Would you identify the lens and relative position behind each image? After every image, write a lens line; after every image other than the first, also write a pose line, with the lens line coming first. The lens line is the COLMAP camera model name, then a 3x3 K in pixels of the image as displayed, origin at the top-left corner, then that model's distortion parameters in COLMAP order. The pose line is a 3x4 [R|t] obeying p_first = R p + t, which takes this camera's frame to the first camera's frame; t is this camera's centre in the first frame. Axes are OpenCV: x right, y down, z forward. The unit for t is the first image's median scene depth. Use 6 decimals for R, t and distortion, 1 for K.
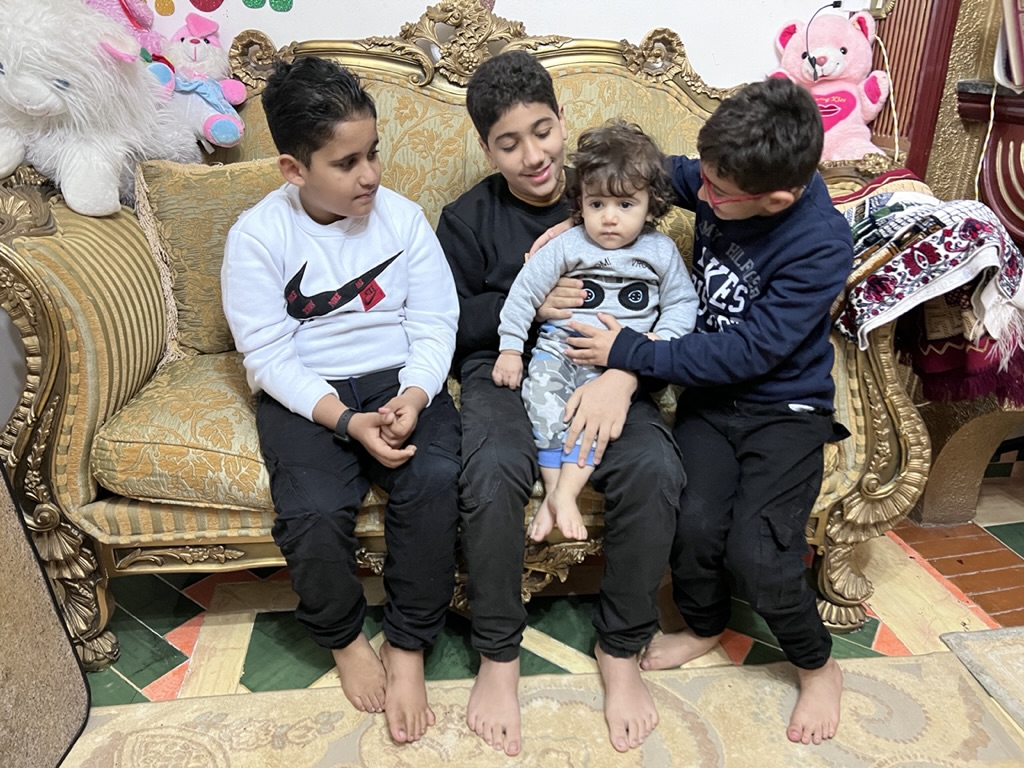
lens RADIAL K [[760.9, 0, 503.2], [0, 760.9, 384.5], [0, 0, 1]] dist [0.045008, -0.042858]
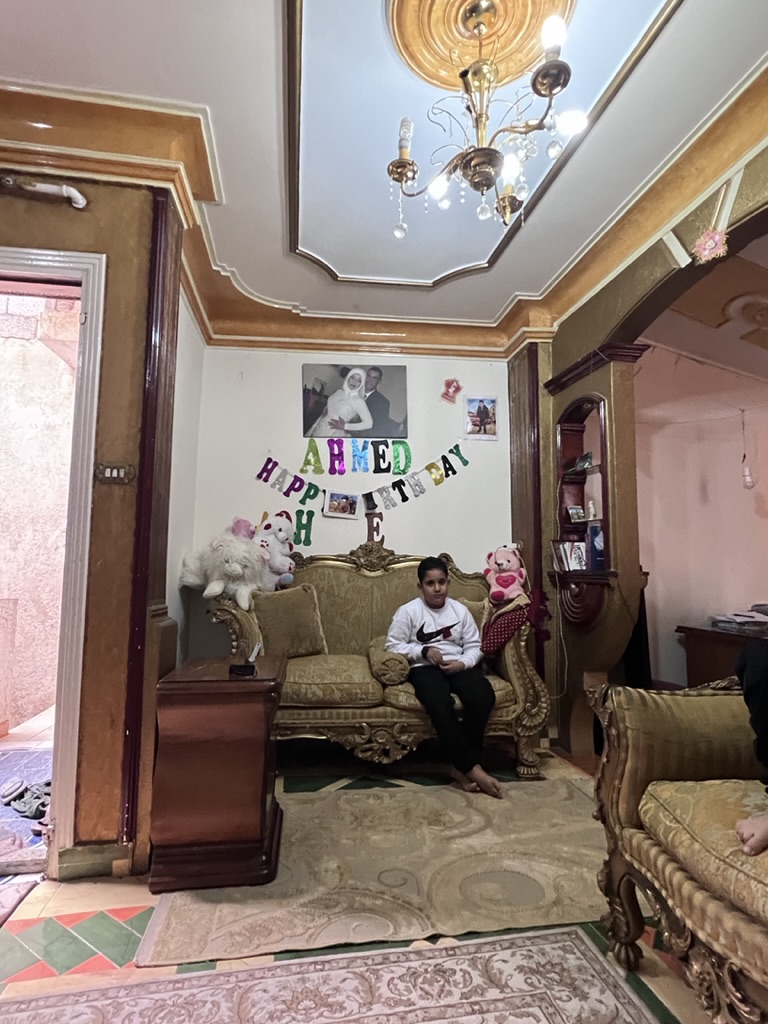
lens RADIAL K [[546.0, 0, 384.2], [0, 546.0, 510.6], [0, 0, 1]] dist [0.003688, -0.004569]
pose [[0.999297, 0.015507, 0.034122, -0.079558], [0.003596, 0.866528, -0.499115, 0.392824], [-0.037308, 0.498887, 0.865864, -0.788085]]
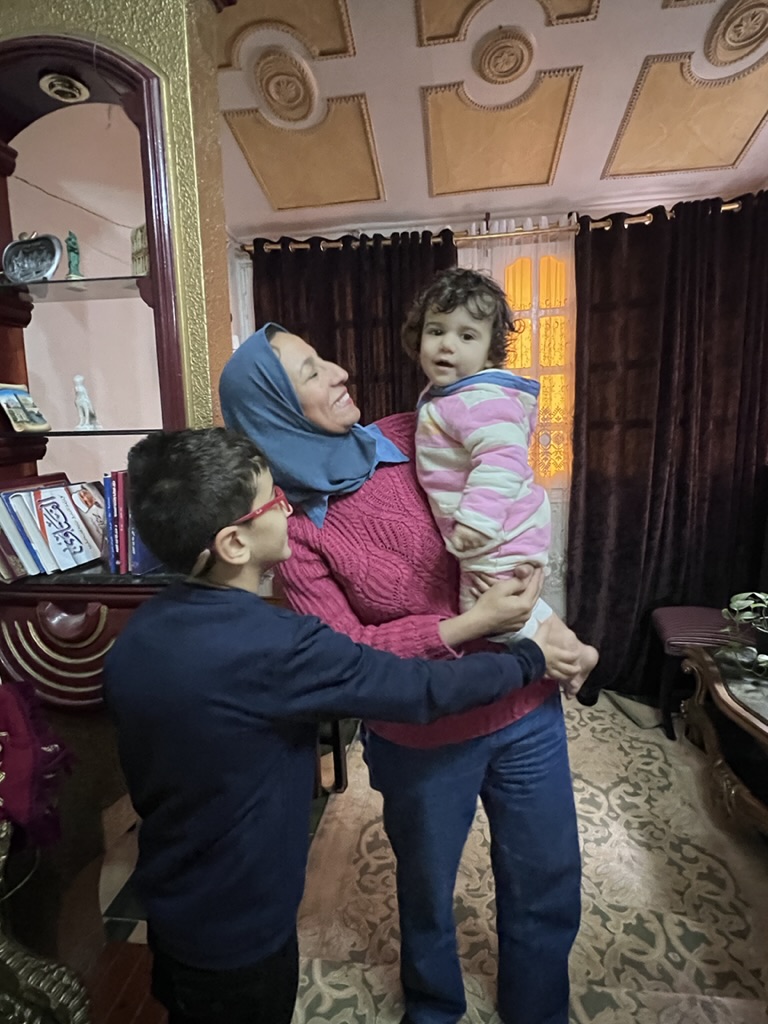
lens RADIAL K [[546.0, 0, 376.1], [0, 546.0, 509.1], [0, 0, 1]] dist [0.003688, -0.004569]
pose [[0.304005, -0.141350, 0.942126, 0.119410], [0.407748, 0.913078, 0.005420, -0.228650], [-0.861001, 0.382502, 0.335215, 0.242050]]
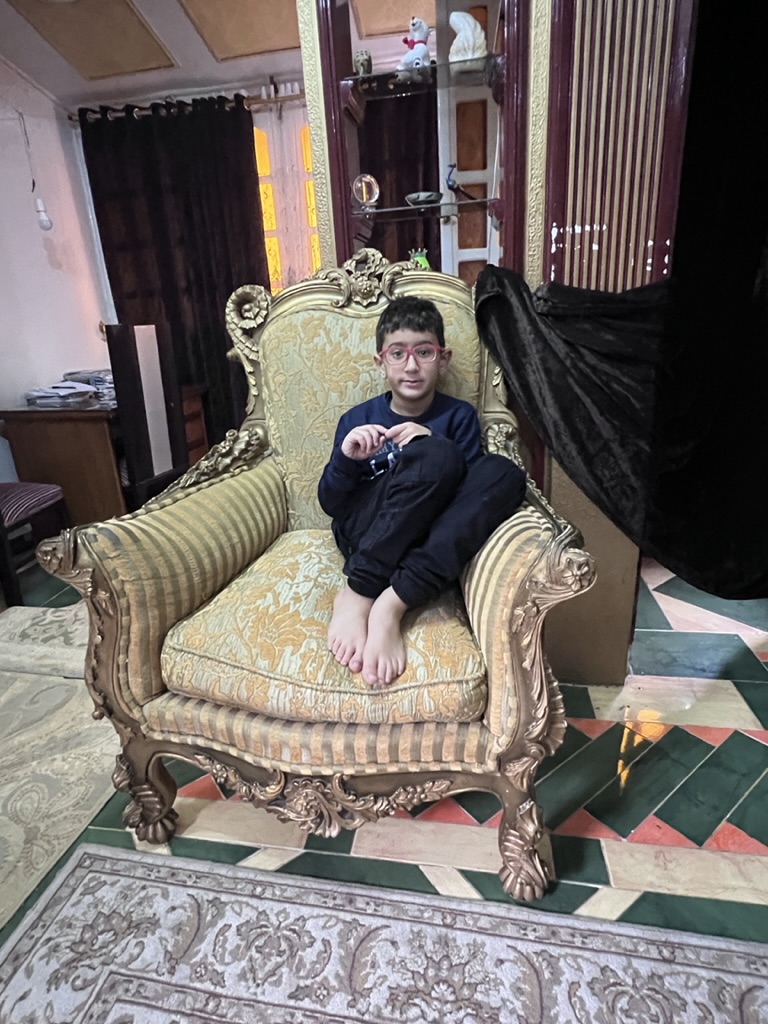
lens RADIAL K [[546.0, 0, 377.1], [0, 546.0, 503.5], [0, 0, 1]] dist [0.003688, -0.004569]
pose [[0.328317, -0.311594, 0.891693, -0.065359], [0.420436, 0.893558, 0.157443, 0.220420], [-0.845838, 0.323209, 0.424376, -0.412376]]
